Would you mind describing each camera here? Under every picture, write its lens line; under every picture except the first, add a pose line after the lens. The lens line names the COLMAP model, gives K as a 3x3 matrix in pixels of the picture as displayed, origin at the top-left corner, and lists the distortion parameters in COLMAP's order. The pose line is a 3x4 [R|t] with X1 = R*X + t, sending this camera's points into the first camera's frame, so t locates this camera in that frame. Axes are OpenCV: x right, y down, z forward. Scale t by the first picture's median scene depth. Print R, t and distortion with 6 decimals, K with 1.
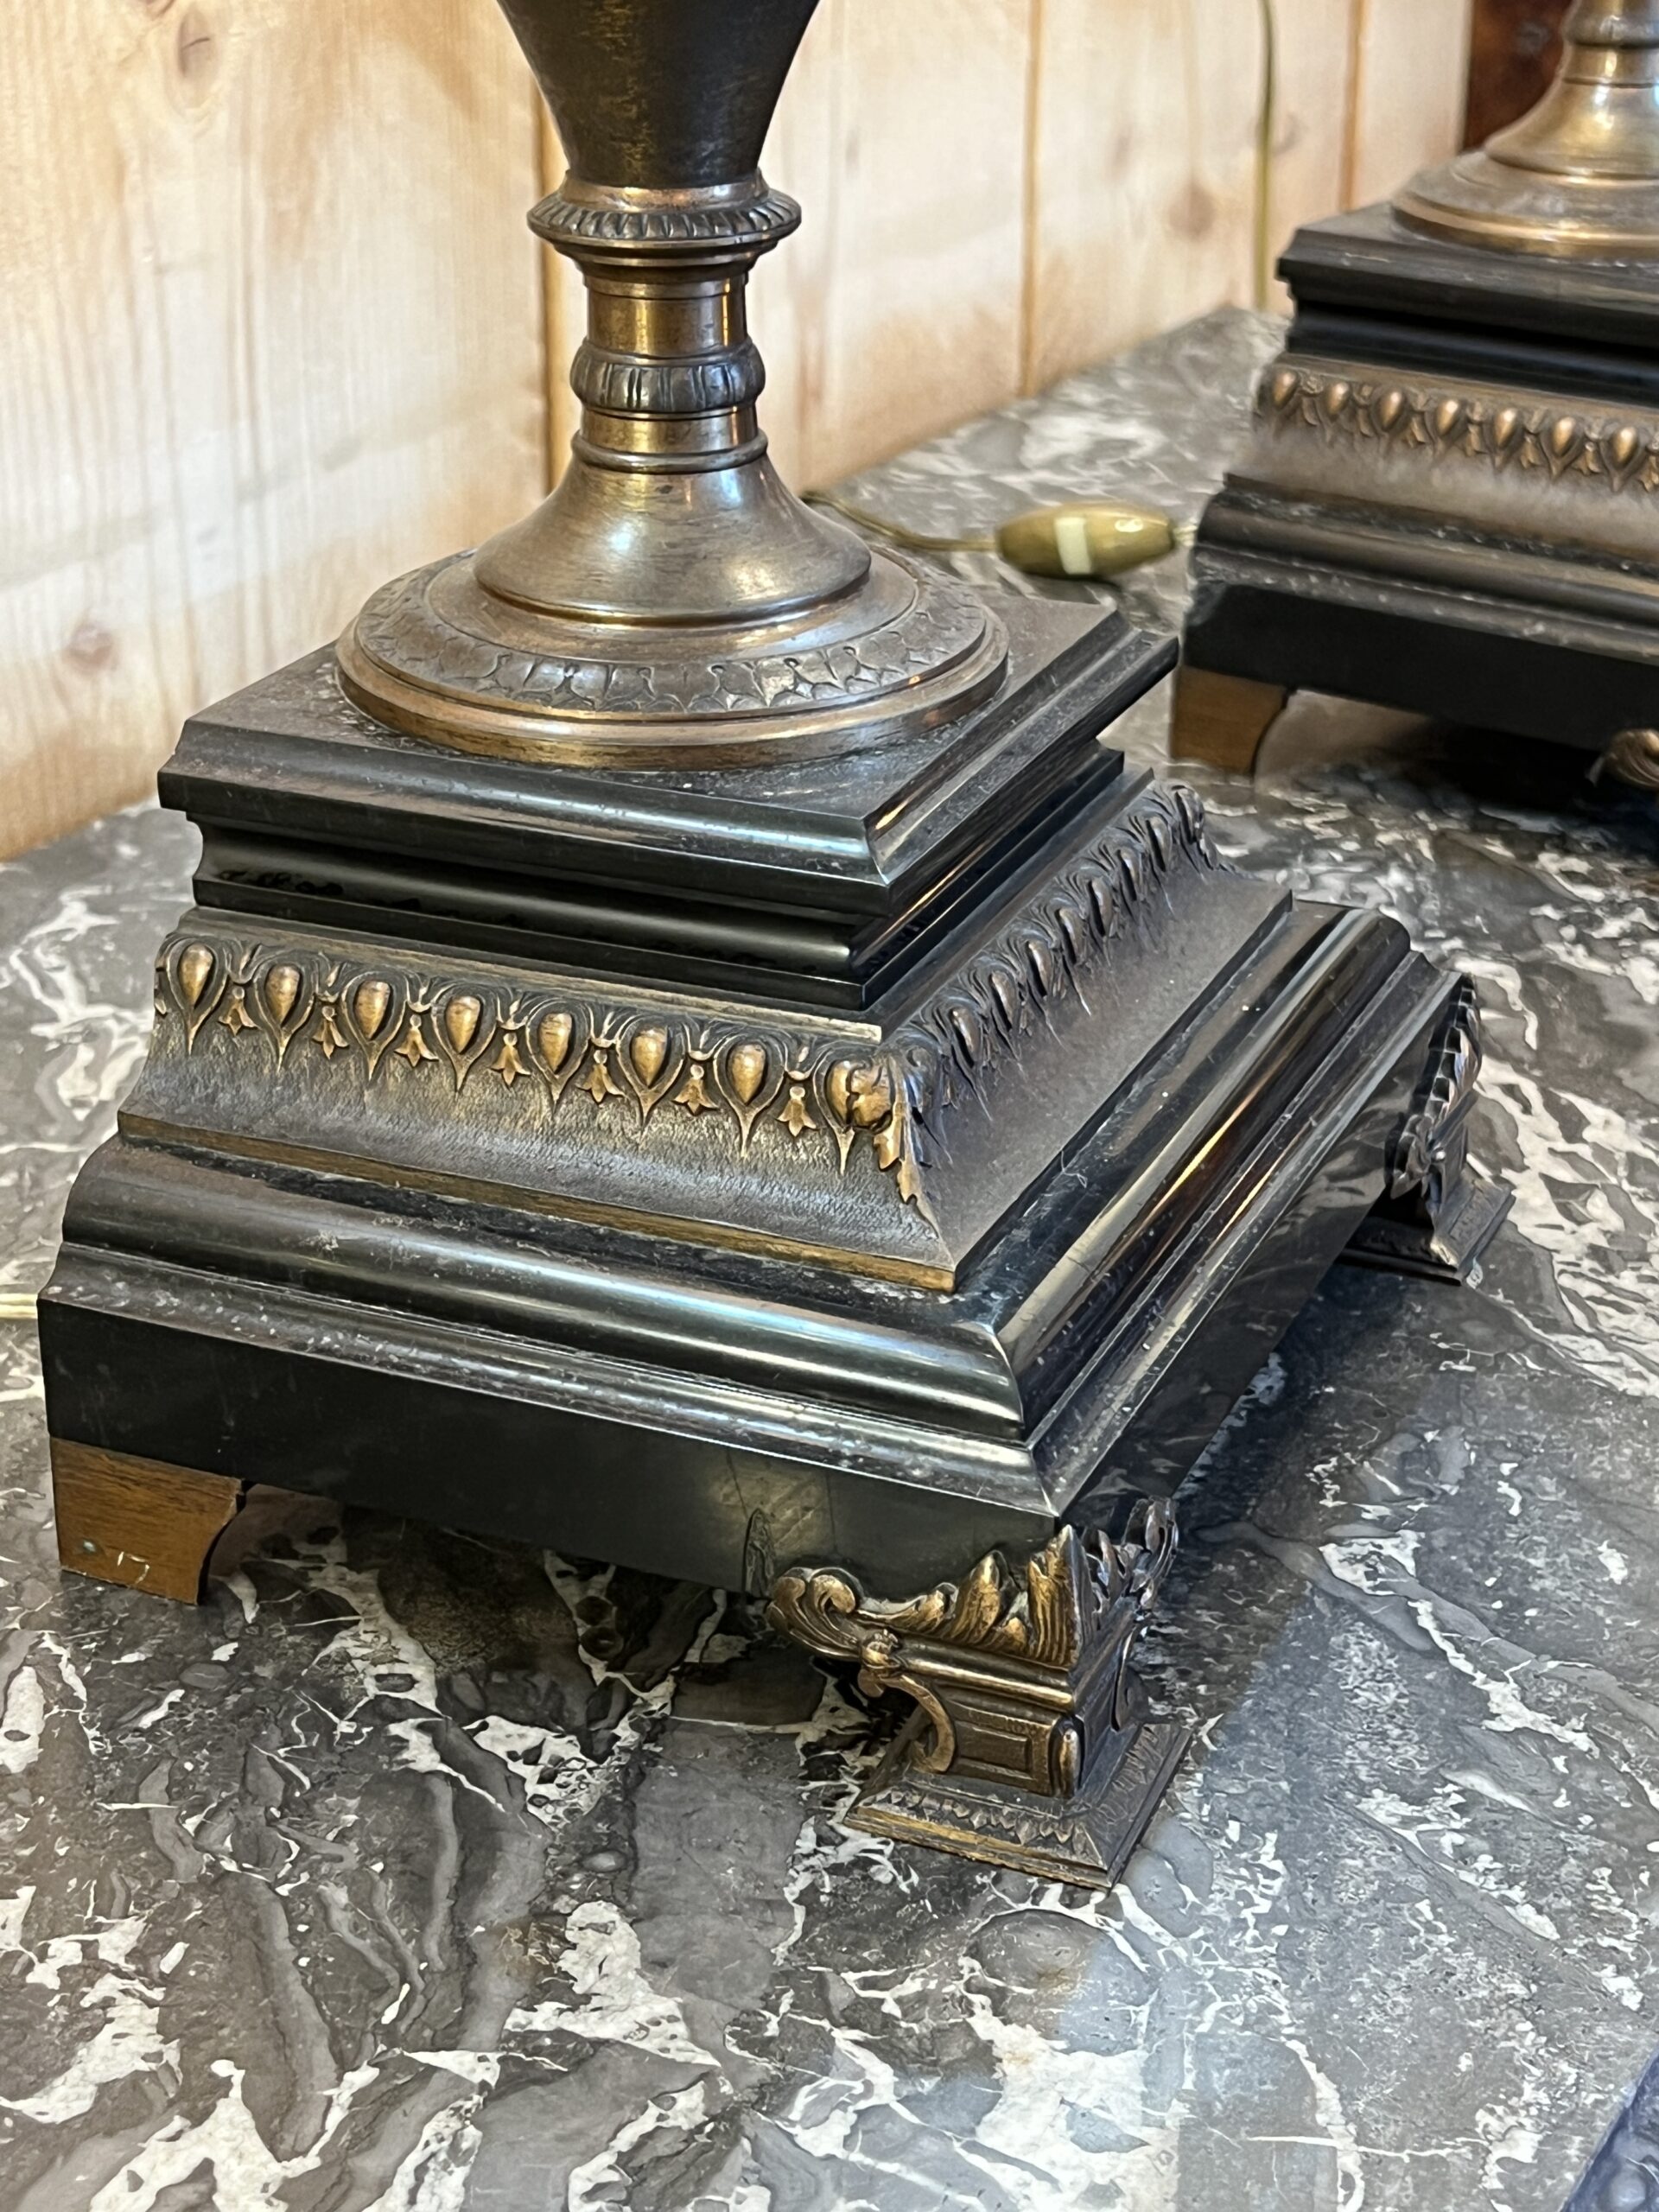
lens RADIAL K [[3645.7, 0, 829.5], [0, 3645.7, 1106.0], [0, 0, 1]] dist [0.229673, -1.136881]
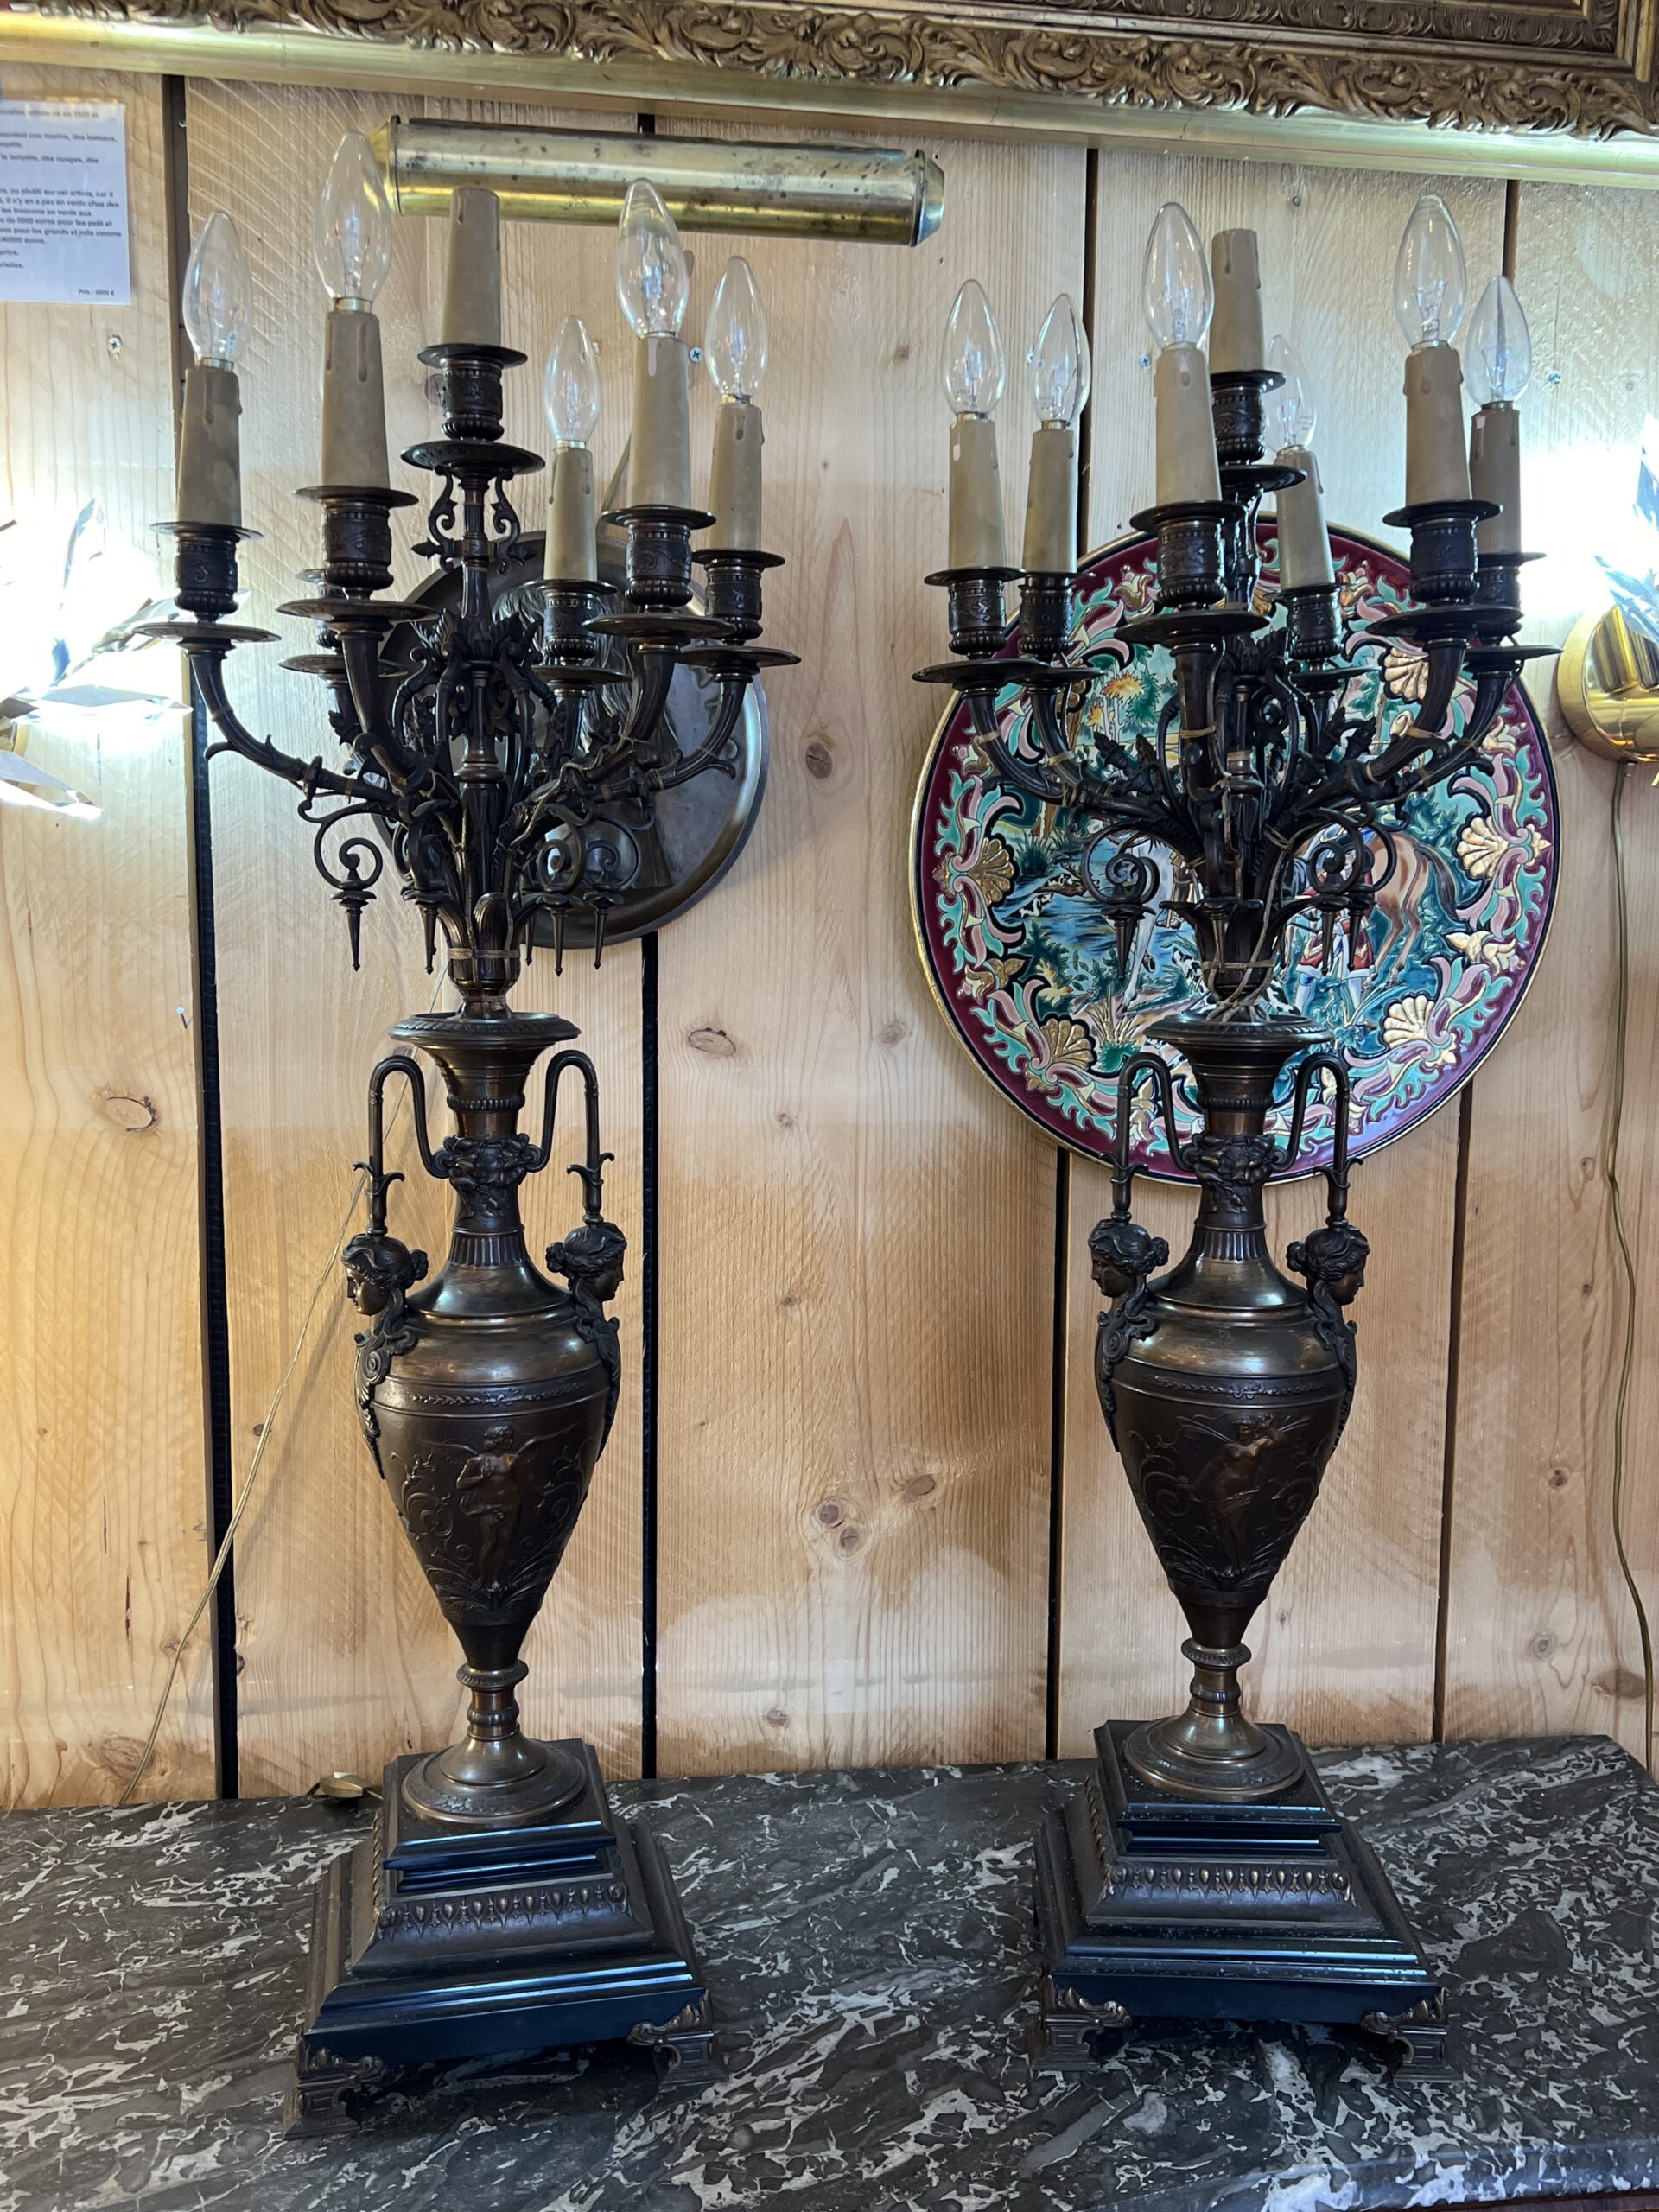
lens RADIAL K [[2017.1, 0, 832.6], [0, 2017.1, 1068.6], [0, 0, 1]] dist [0.008176, 0.010549]
pose [[0.586923, 0.086190, -0.805042, 1.971642], [-0.334685, 0.931215, -0.144307, -0.701187], [0.737229, 0.354133, 0.575398, -0.199263]]
